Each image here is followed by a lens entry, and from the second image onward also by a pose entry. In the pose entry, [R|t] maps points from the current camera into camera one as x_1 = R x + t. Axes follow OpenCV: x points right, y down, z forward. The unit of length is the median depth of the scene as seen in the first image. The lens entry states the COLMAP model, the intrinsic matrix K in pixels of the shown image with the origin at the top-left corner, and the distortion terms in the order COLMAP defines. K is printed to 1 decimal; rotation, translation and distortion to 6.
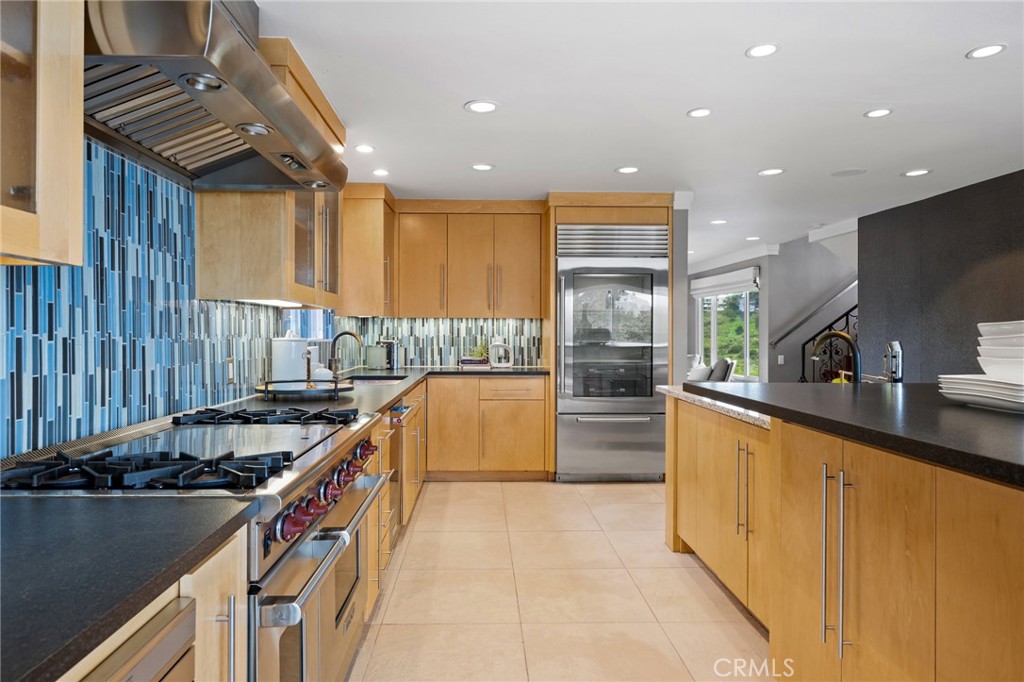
lens RADIAL K [[616.6, 0, 509.3], [0, 616.6, 337.3], [0, 0, 1]] dist [0.005030, 0.000607]
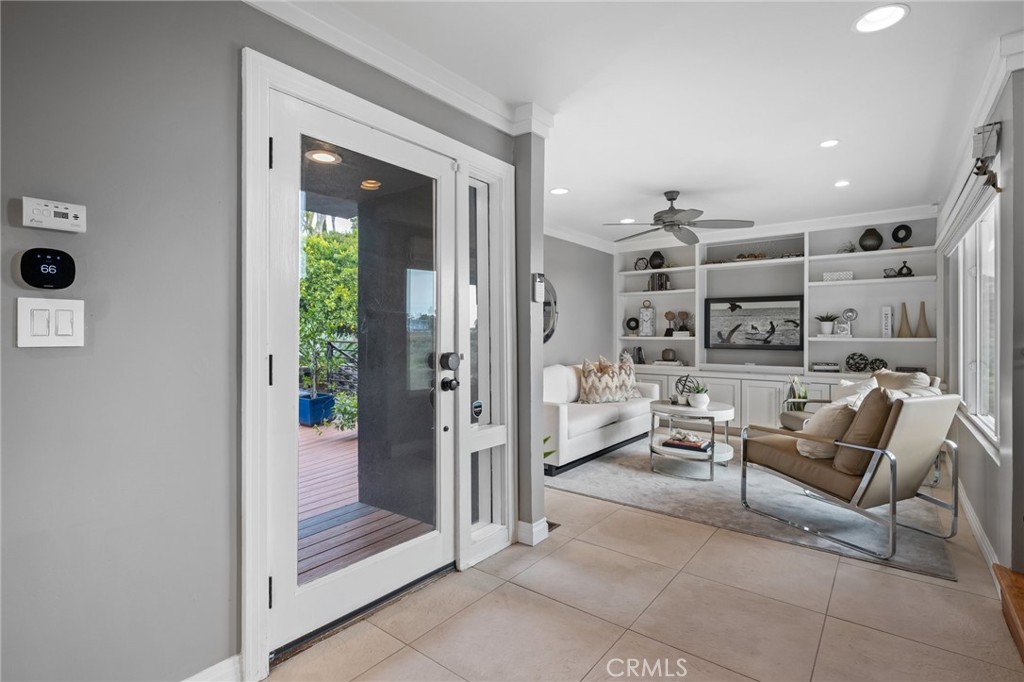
lens RADIAL K [[486.6, 0, 511.2], [0, 486.6, 337.9], [0, 0, 1]] dist [0.000792, 0.001020]
pose [[0.768346, 0.007313, -0.639993, 1.335467], [-0.010311, 0.999946, -0.000953, 0.020452], [0.639952, 0.007331, 0.768380, 2.254264]]
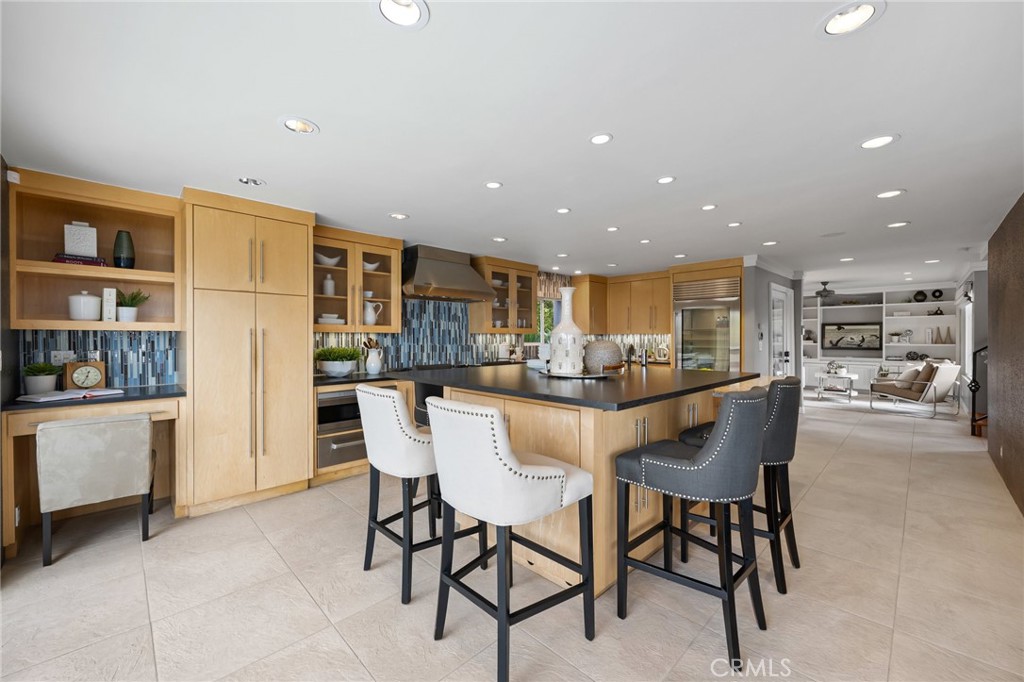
lens RADIAL K [[404.9, 0, 510.3], [0, 404.9, 343.2], [0, 0, 1]] dist [0.002502, 0.000058]
pose [[0.677592, 0.007656, -0.735399, 1.369916], [-0.002669, 0.999965, 0.007951, -0.025221], [0.735434, -0.003425, 0.677588, -0.398690]]
